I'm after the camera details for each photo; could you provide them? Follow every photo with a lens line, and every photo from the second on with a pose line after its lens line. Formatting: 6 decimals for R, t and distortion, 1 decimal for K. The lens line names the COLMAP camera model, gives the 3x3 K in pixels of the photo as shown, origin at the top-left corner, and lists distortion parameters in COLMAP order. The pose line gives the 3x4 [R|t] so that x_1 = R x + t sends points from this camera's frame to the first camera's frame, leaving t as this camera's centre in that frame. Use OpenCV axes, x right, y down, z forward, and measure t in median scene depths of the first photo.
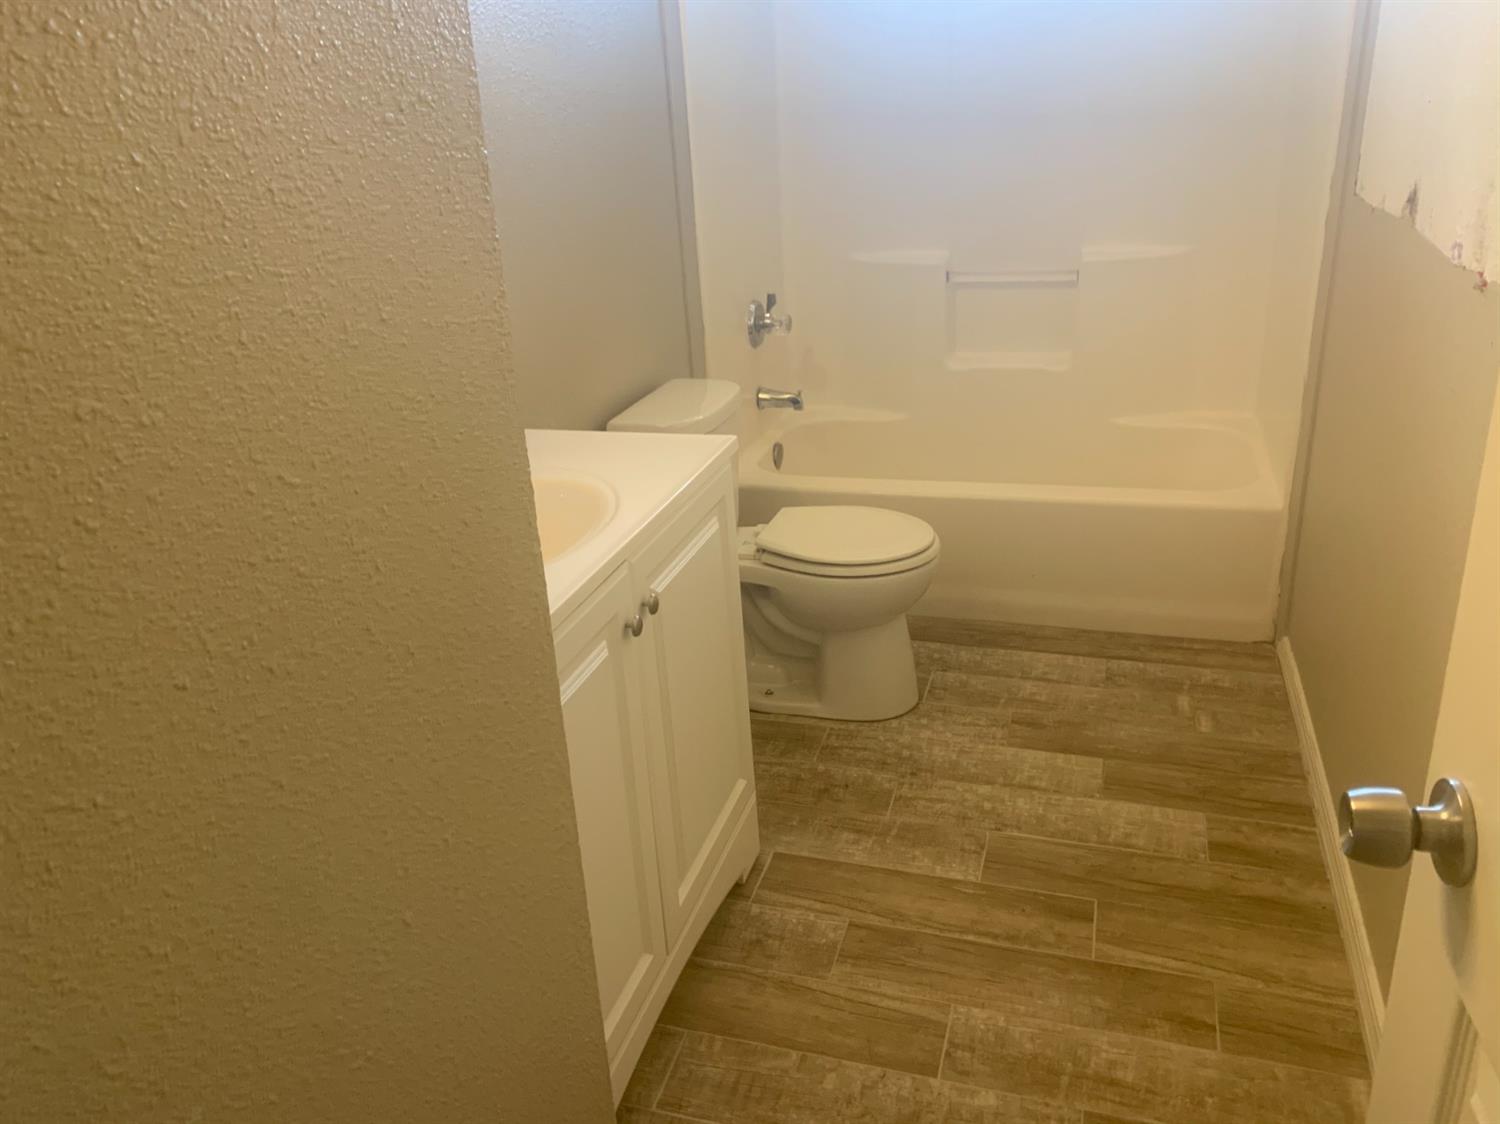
lens RADIAL K [[1154.4, 0, 752.9], [0, 1154.4, 551.0], [0, 0, 1]] dist [0.004148, 0.008084]
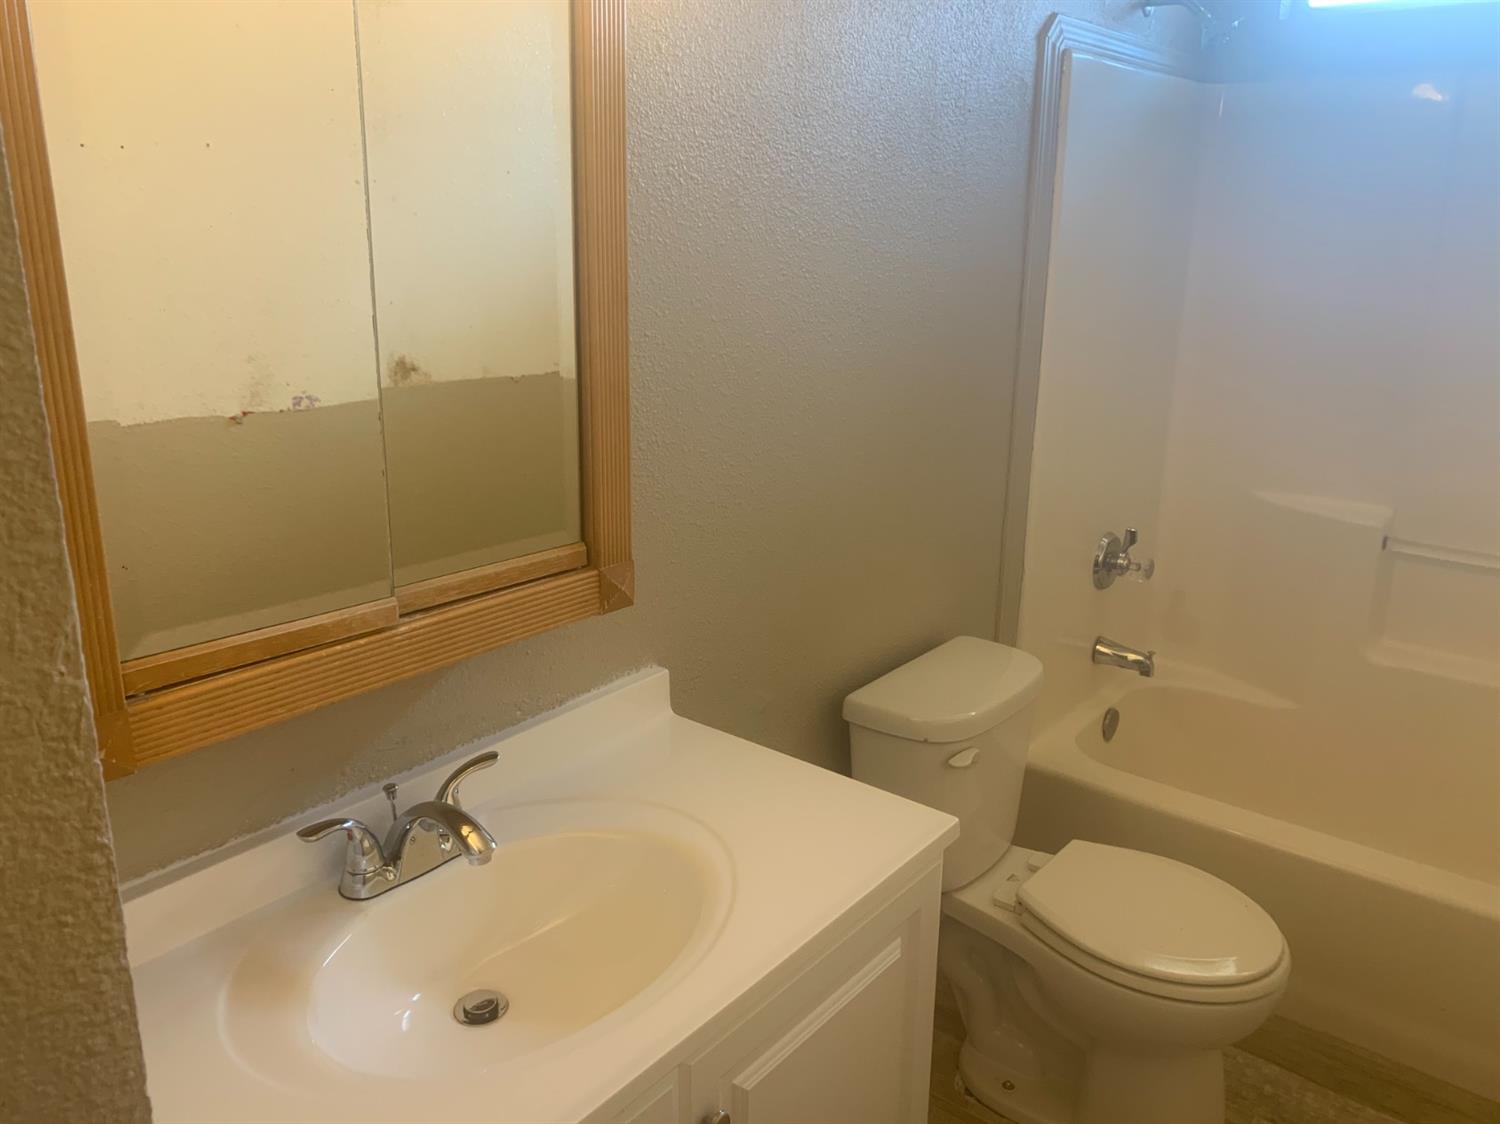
lens RADIAL K [[1154.4, 0, 752.9], [0, 1154.4, 551.0], [0, 0, 1]] dist [0.004148, 0.008084]
pose [[0.925335, 0.167370, -0.340208, 0.046992], [-0.196109, 0.979221, -0.051657, -0.115927], [0.324493, 0.114518, 0.938930, 0.174156]]
